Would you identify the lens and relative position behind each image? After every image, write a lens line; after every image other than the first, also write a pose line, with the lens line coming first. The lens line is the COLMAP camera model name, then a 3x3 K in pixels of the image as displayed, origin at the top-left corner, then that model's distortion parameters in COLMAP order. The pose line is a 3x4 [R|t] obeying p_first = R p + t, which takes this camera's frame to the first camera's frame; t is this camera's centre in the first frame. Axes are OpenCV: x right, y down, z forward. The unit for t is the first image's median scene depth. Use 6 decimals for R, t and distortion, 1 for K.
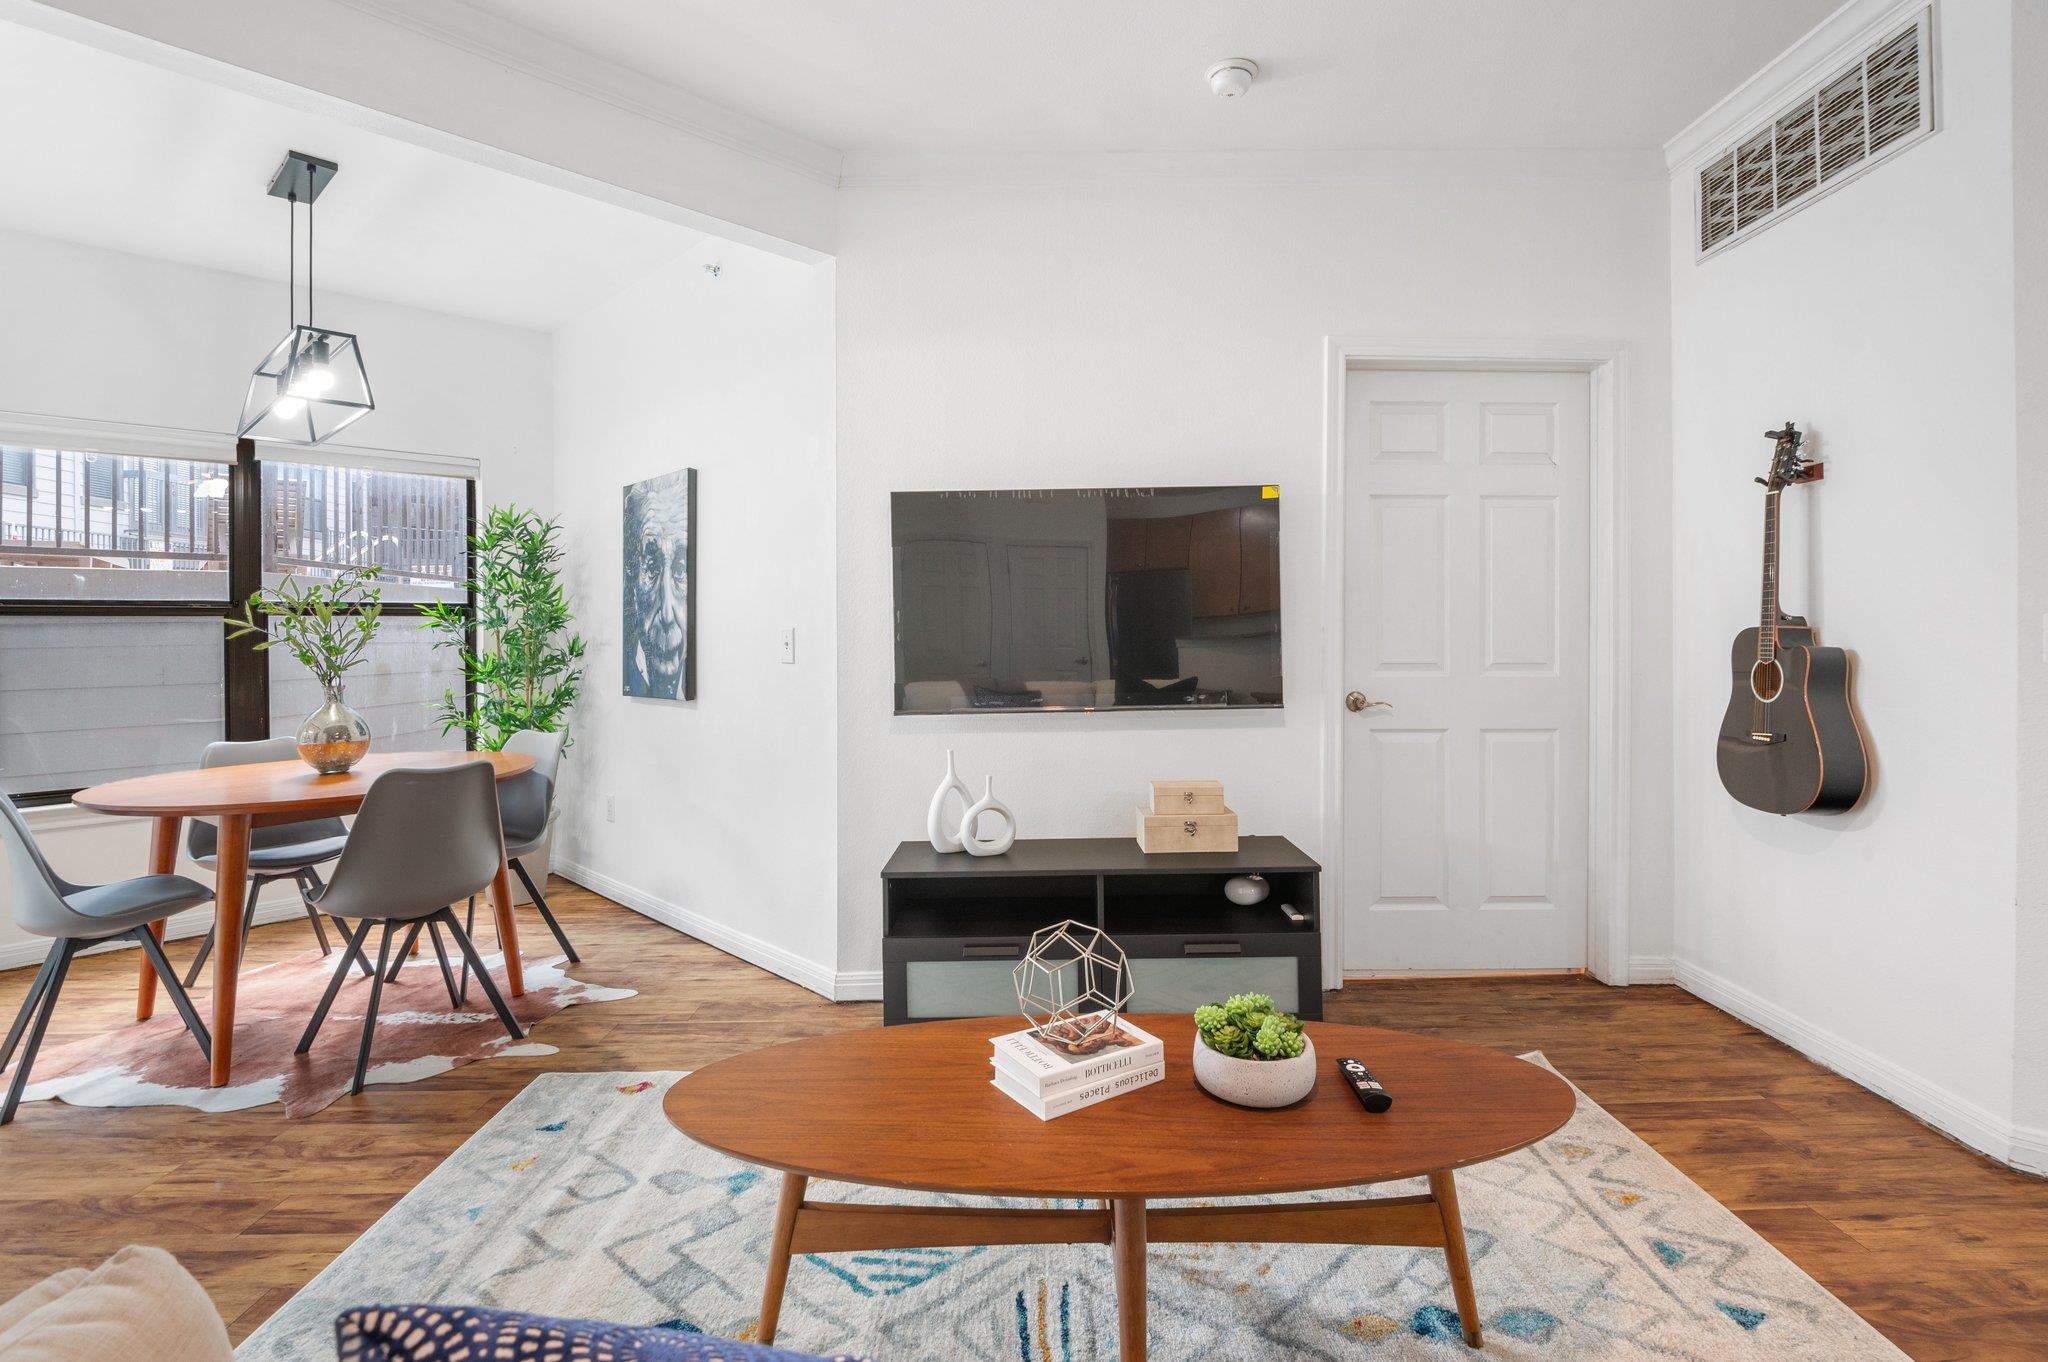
lens RADIAL K [[944.8, 0, 1017.2], [0, 944.8, 633.3], [0, 0, 1]] dist [-0.002209, -0.016175]
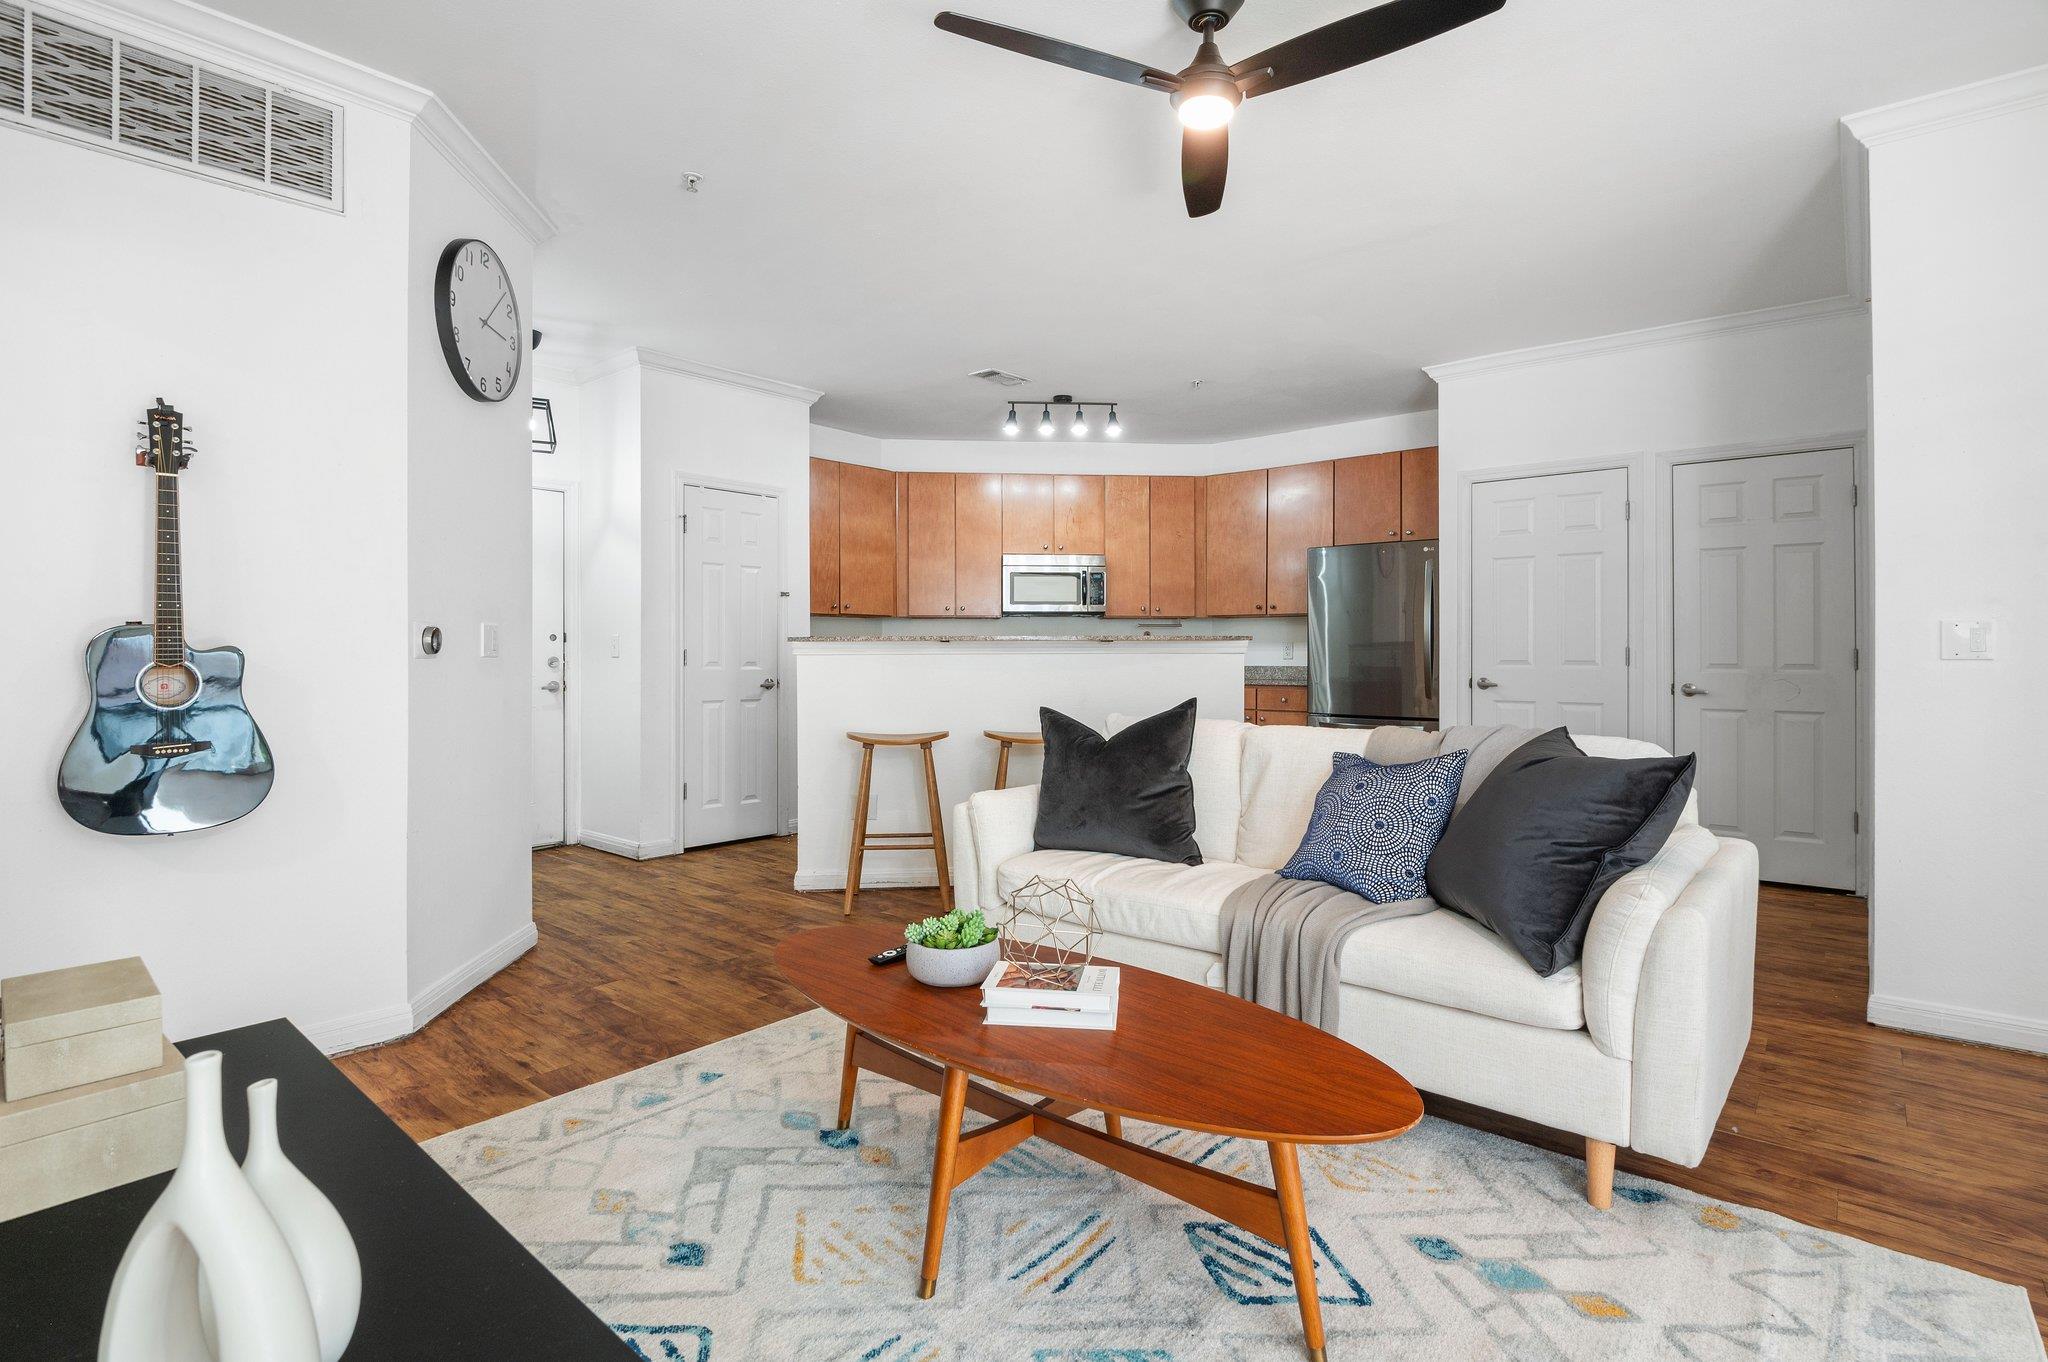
lens RADIAL K [[995.9, 0, 1025.1], [0, 995.9, 653.4], [0, 0, 1]] dist [-0.001823, -0.010567]
pose [[-0.757047, 0.004880, 0.653342, -0.370067], [0.004682, 0.999987, -0.002044, 0.022365], [-0.653343, 0.001511, -0.757060, 1.021705]]
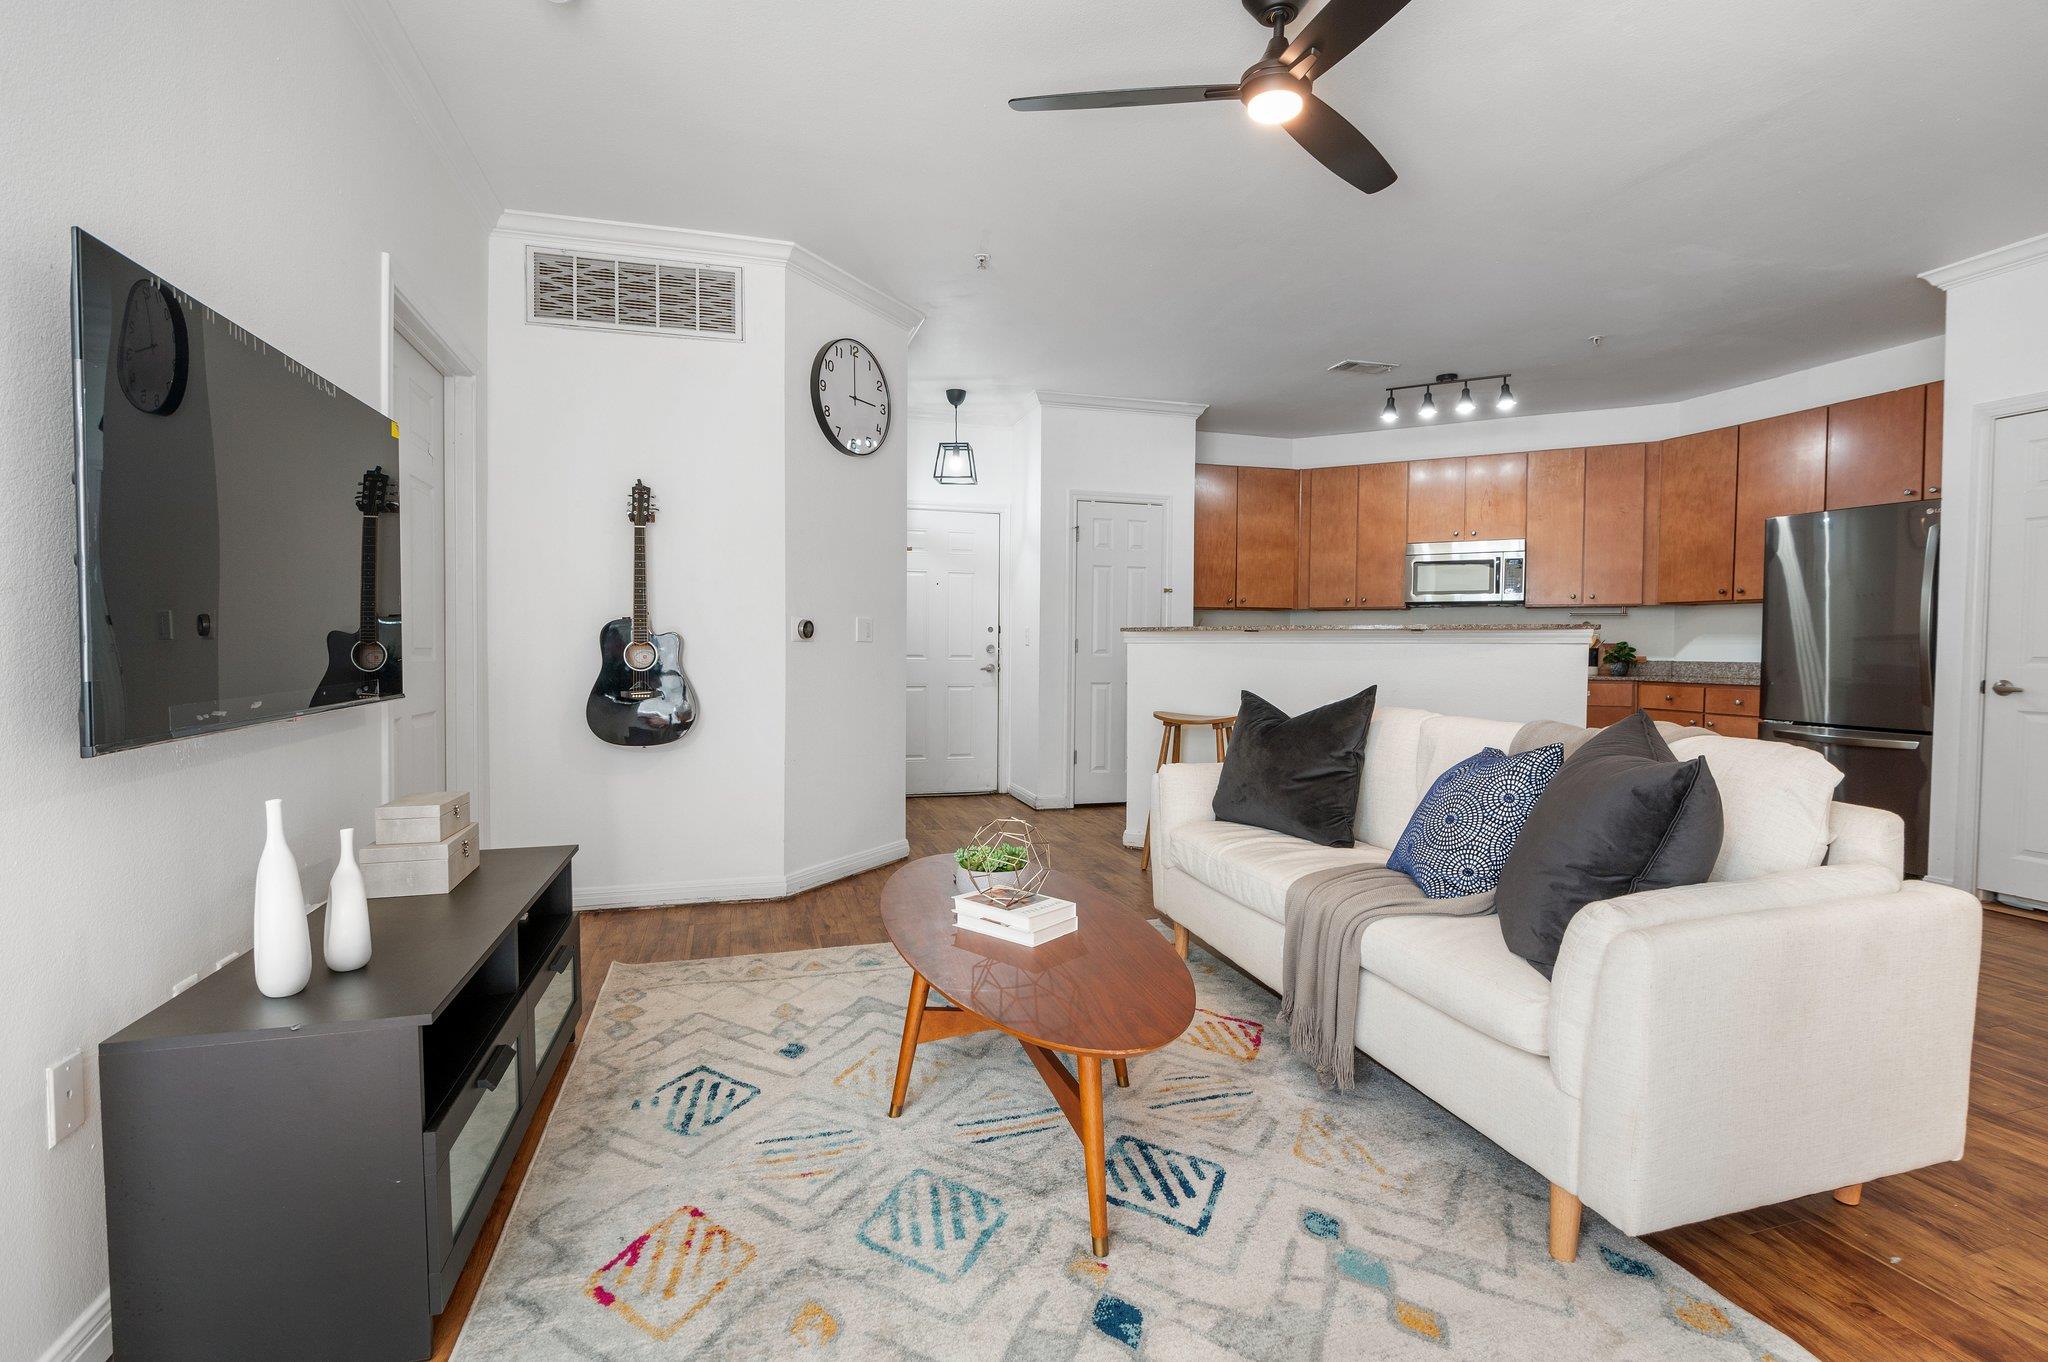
lens RADIAL K [[941.9, 0, 1024.0], [0, 941.9, 681.0], [0, 0, 1]] dist [0.002925, -0.014319]
pose [[-0.278487, -0.032999, 0.959873, -0.668028], [-0.004518, 0.999444, 0.033048, 0.033054], [-0.960429, 0.004866, -0.278481, 0.724133]]
